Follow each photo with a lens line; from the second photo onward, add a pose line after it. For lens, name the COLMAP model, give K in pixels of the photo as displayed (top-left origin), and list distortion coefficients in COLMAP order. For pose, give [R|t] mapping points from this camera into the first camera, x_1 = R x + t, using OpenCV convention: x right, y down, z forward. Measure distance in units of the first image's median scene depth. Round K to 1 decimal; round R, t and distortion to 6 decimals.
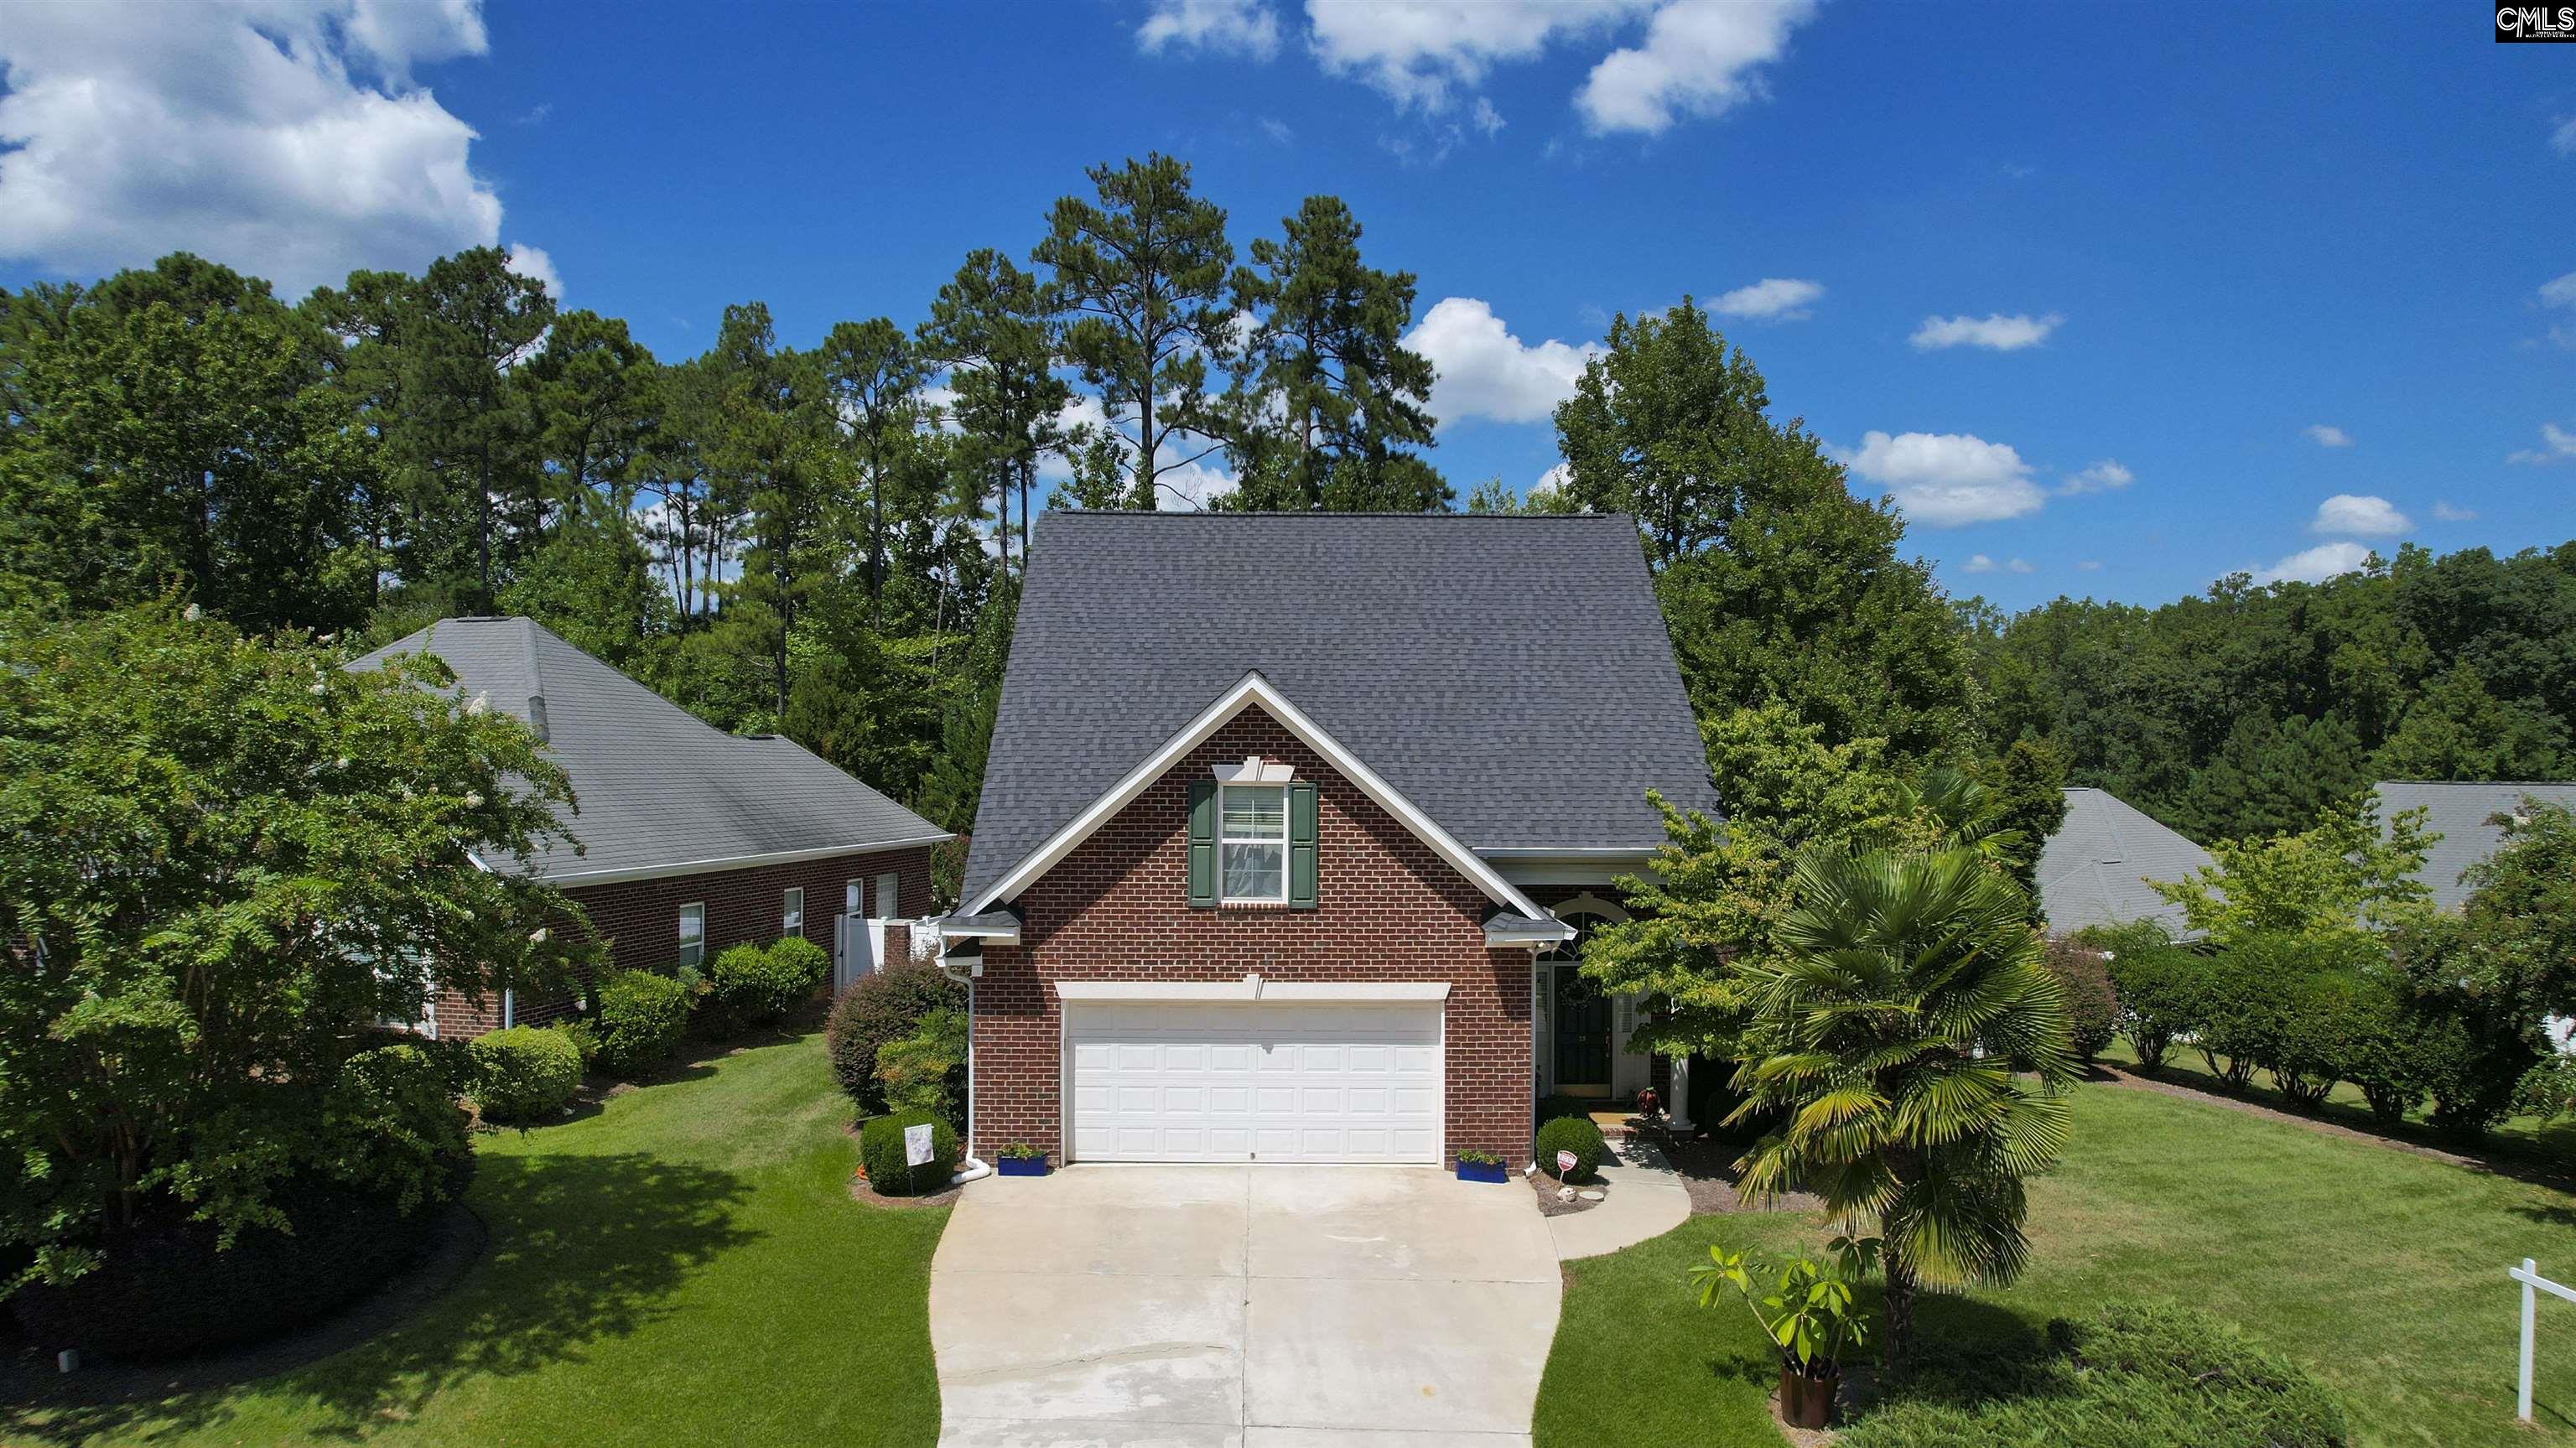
lens RADIAL K [[1622.8, 0, 1307.9], [0, 1622.8, 740.6], [0, 0, 1]] dist [-0.075719, 0.051967]
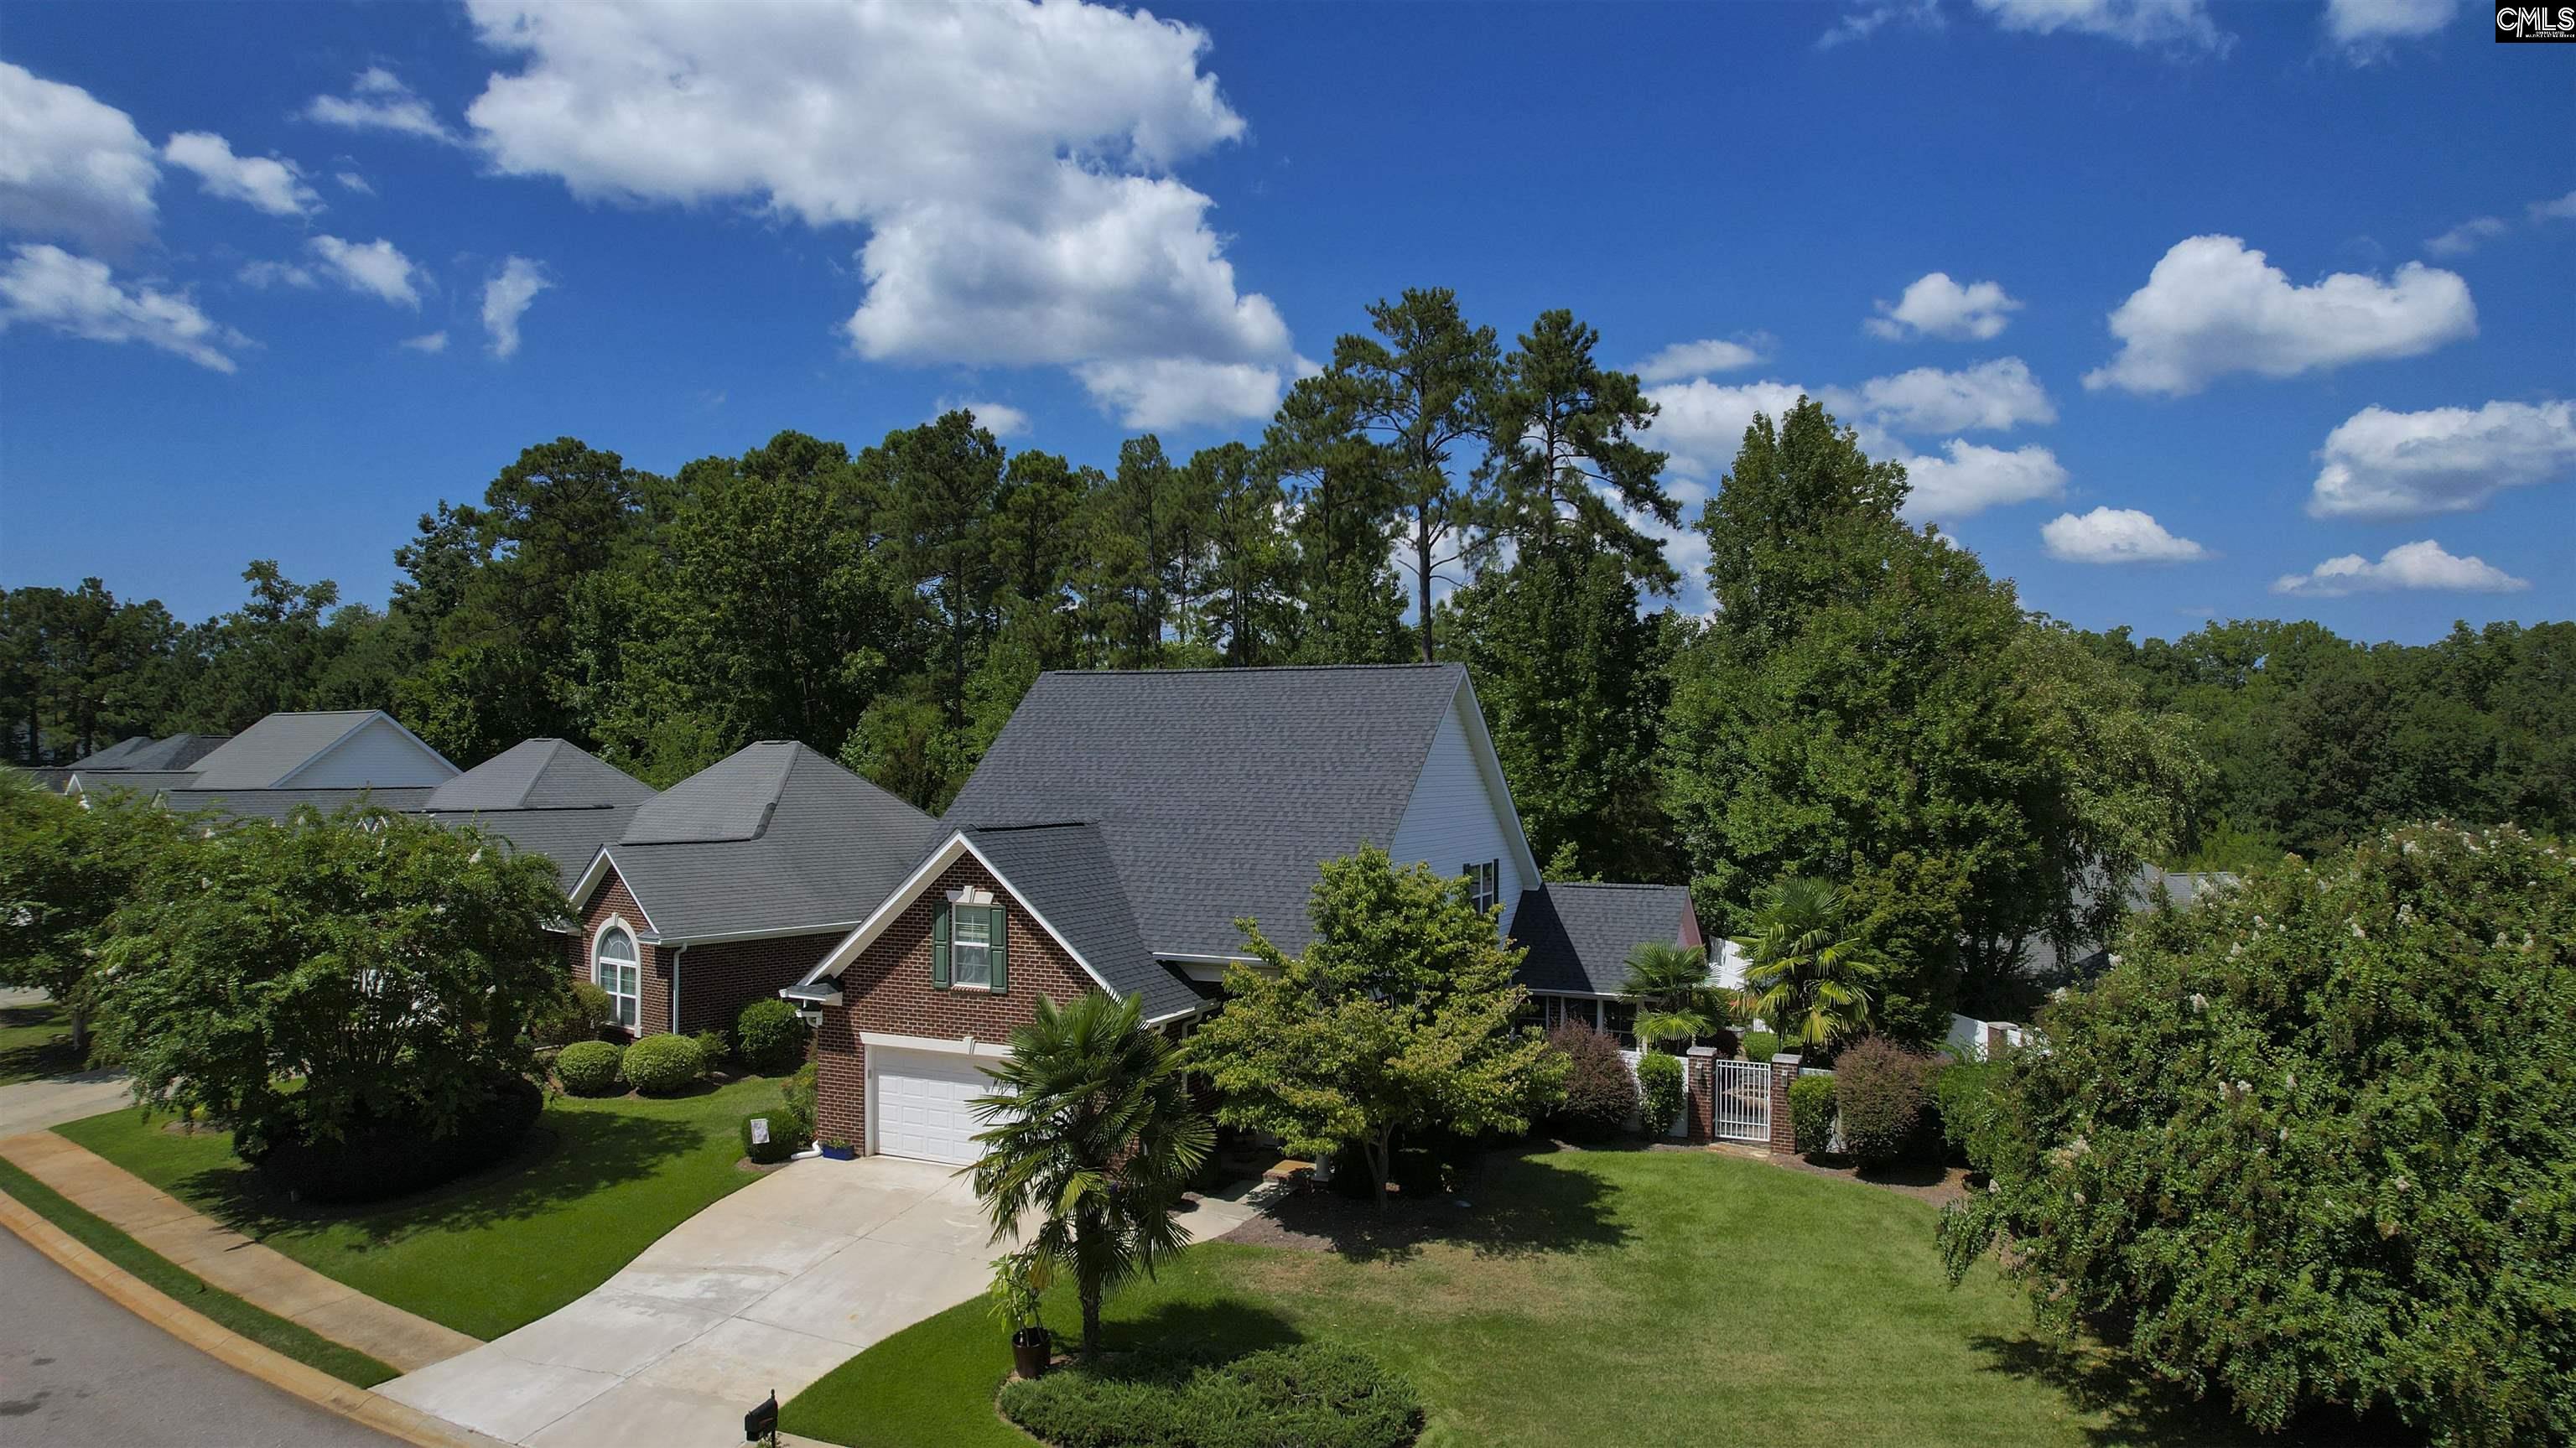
lens RADIAL K [[1622.8, 0, 1307.9], [0, 1622.8, 740.6], [0, 0, 1]] dist [-0.075719, 0.051967]
pose [[0.907346, -0.006977, -0.420326, 0.847906], [0.006022, 0.999975, -0.003599, -0.112933], [0.420341, 0.000735, 0.907366, -0.181640]]
